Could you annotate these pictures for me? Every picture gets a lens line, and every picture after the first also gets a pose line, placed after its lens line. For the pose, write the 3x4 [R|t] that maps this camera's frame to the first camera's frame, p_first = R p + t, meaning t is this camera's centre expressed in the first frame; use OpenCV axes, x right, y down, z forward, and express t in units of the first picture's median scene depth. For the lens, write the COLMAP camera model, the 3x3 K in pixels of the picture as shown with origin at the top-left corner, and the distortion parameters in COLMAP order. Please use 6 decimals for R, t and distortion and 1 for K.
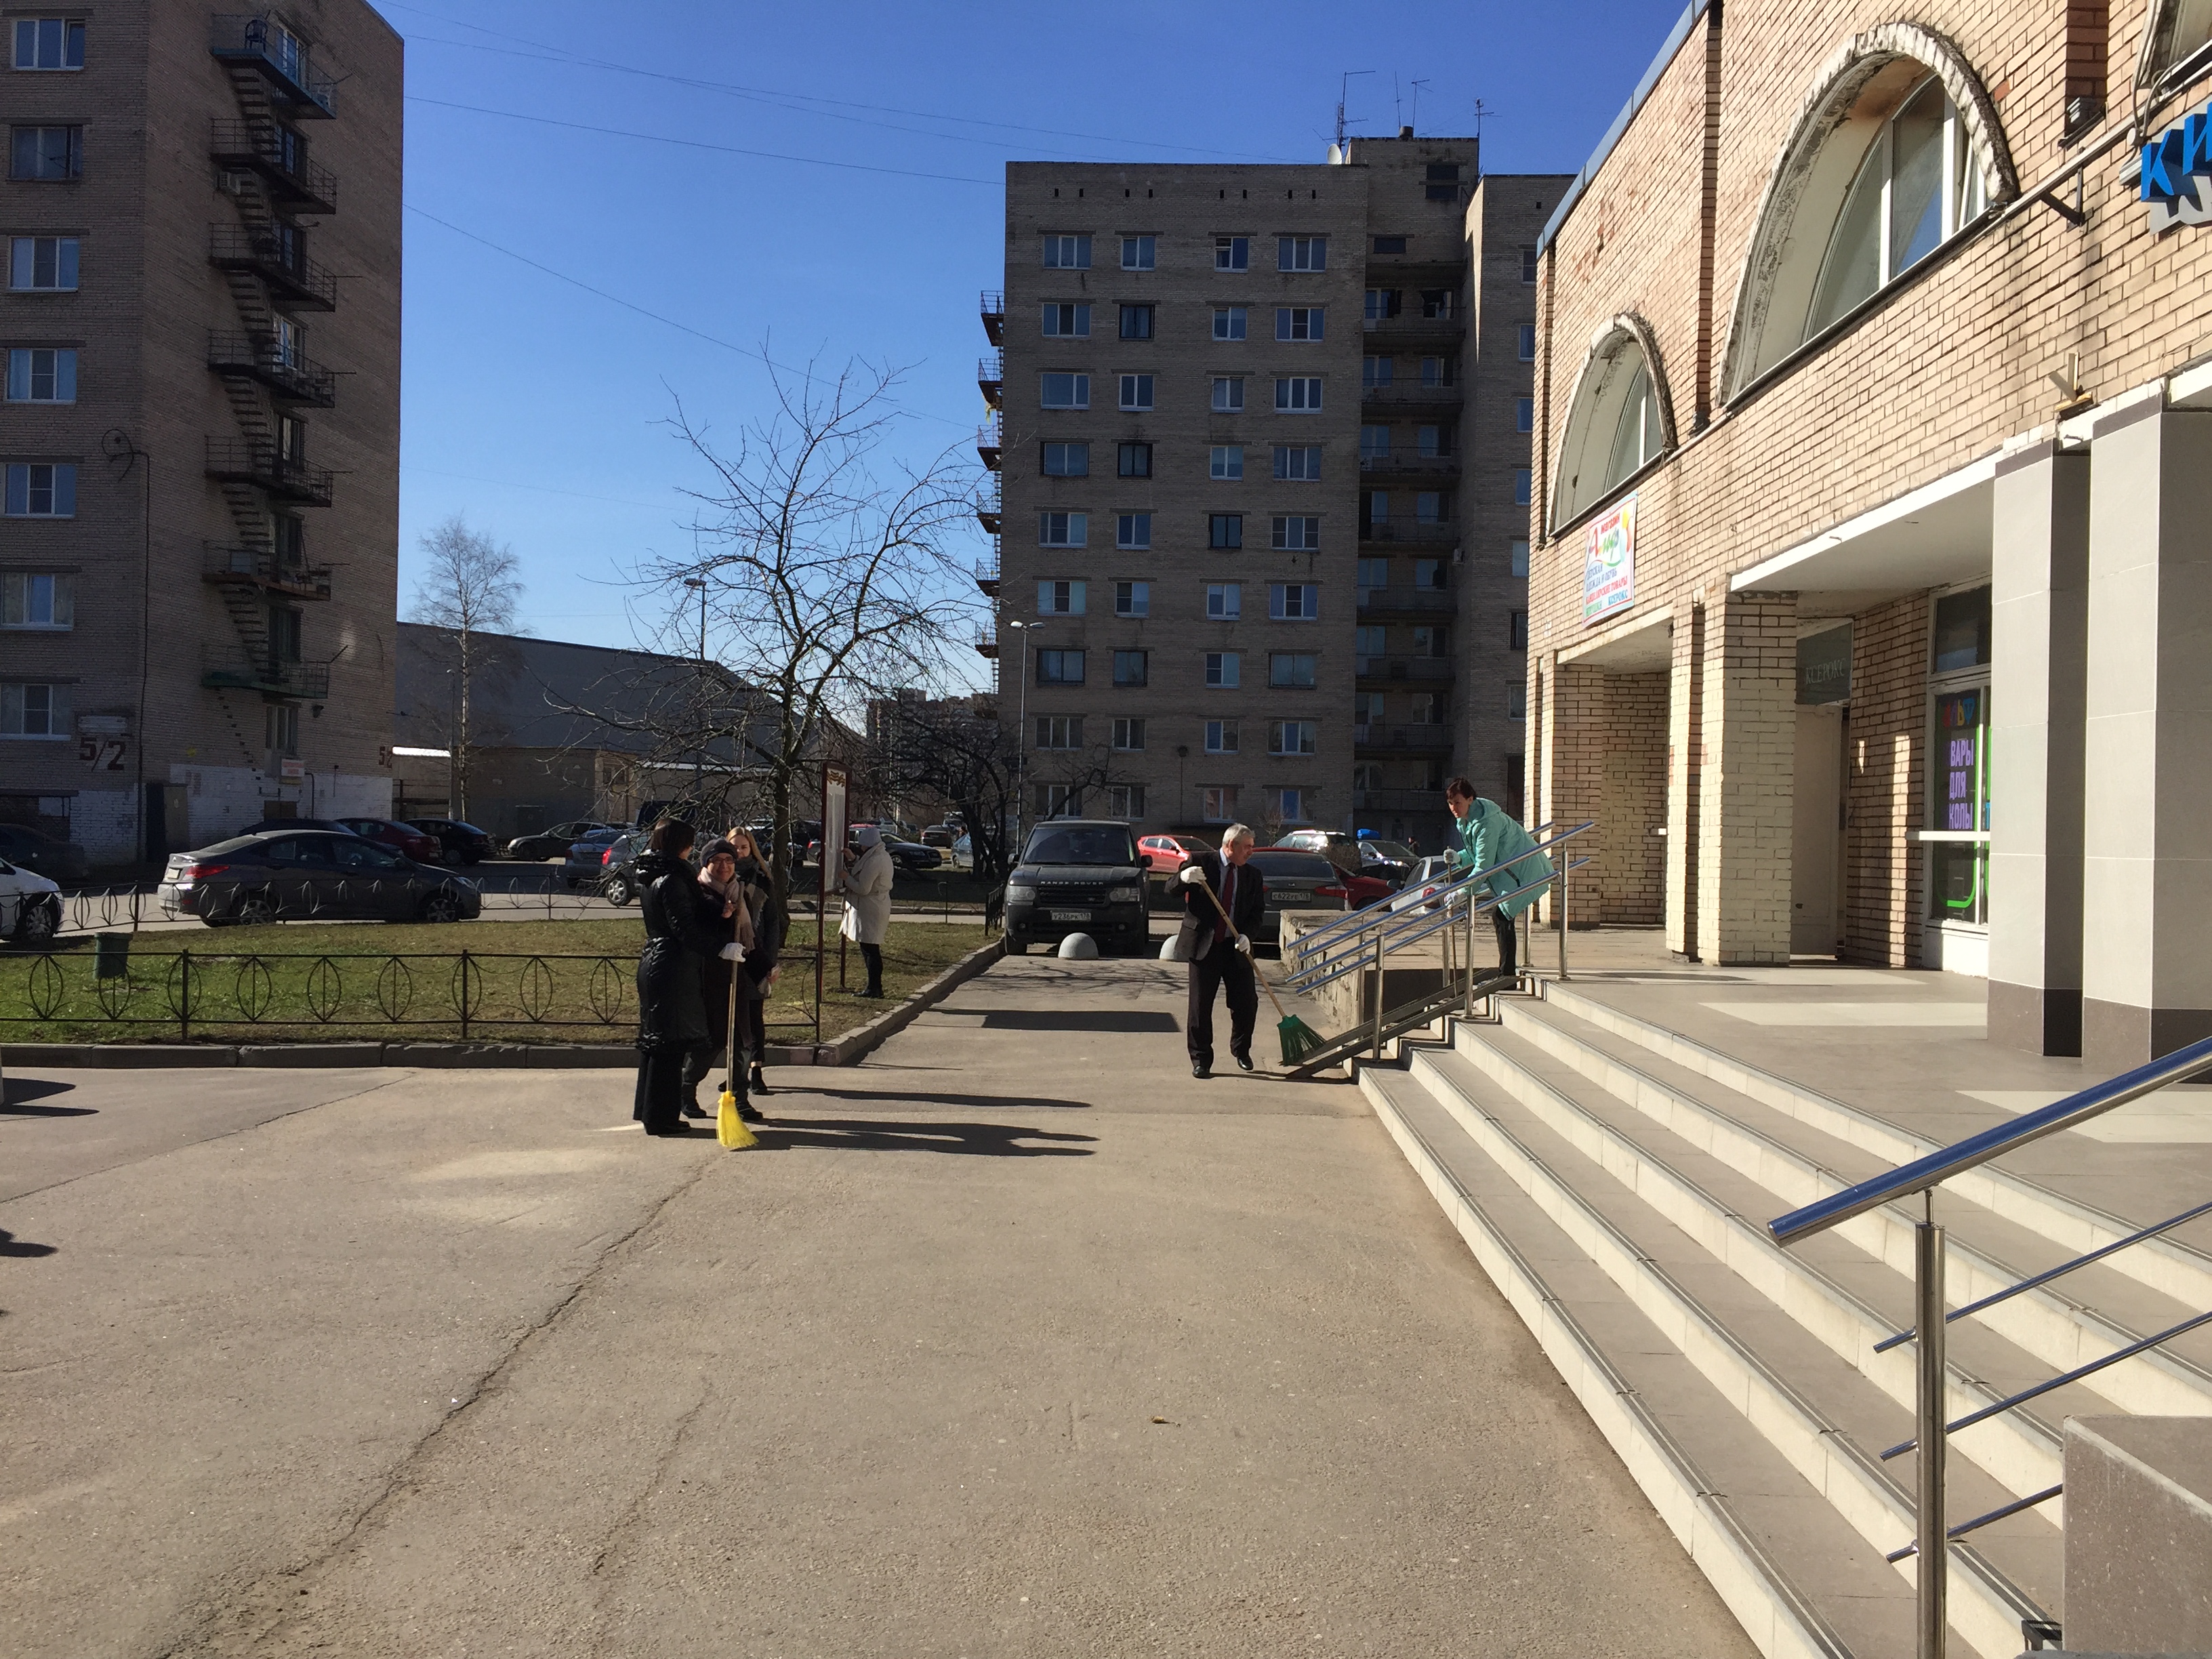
lens RADIAL K [[1908.7, 0, 1104.1], [0, 1908.7, 845.6], [0, 0, 1]] dist [0.088909, -0.121635]
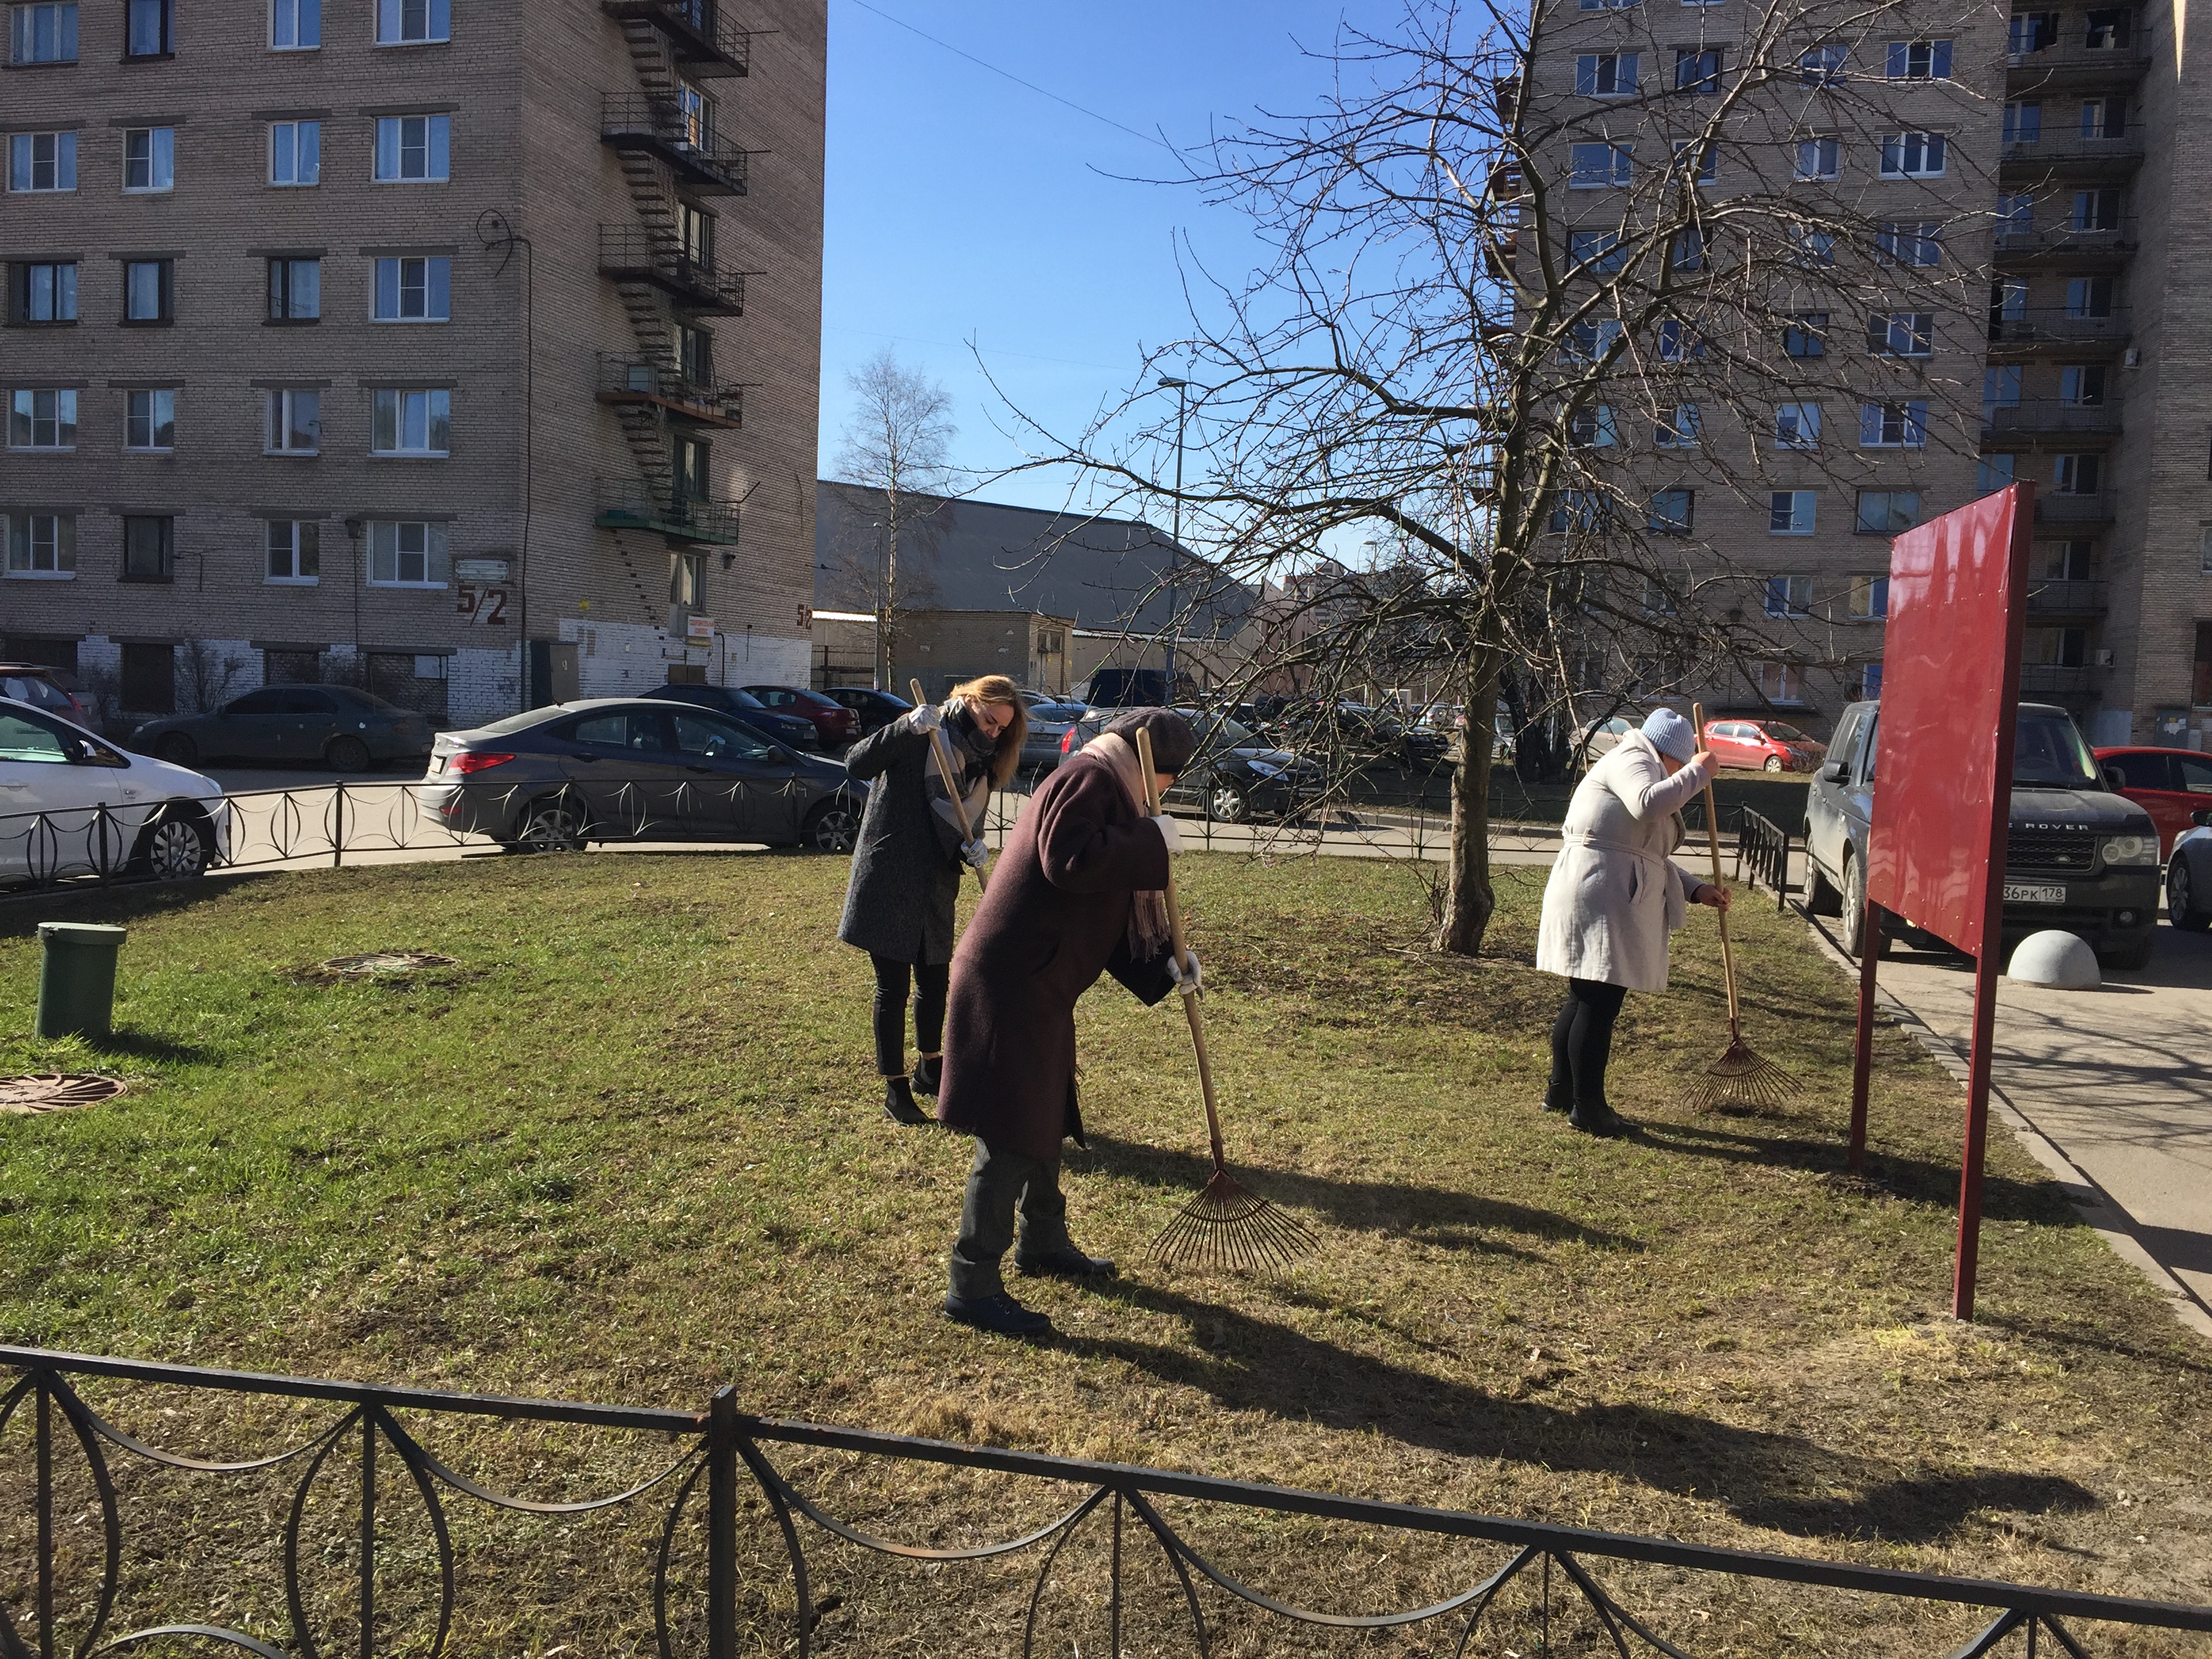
lens RADIAL K [[1908.7, 0, 1101.8], [0, 1908.7, 826.4], [0, 0, 1]] dist [0.088909, -0.121635]
pose [[0.977137, 0.027633, -0.210807, -0.065087], [-0.016229, 0.998319, 0.055638, -0.001835], [0.211990, -0.050945, 0.975943, 0.207467]]
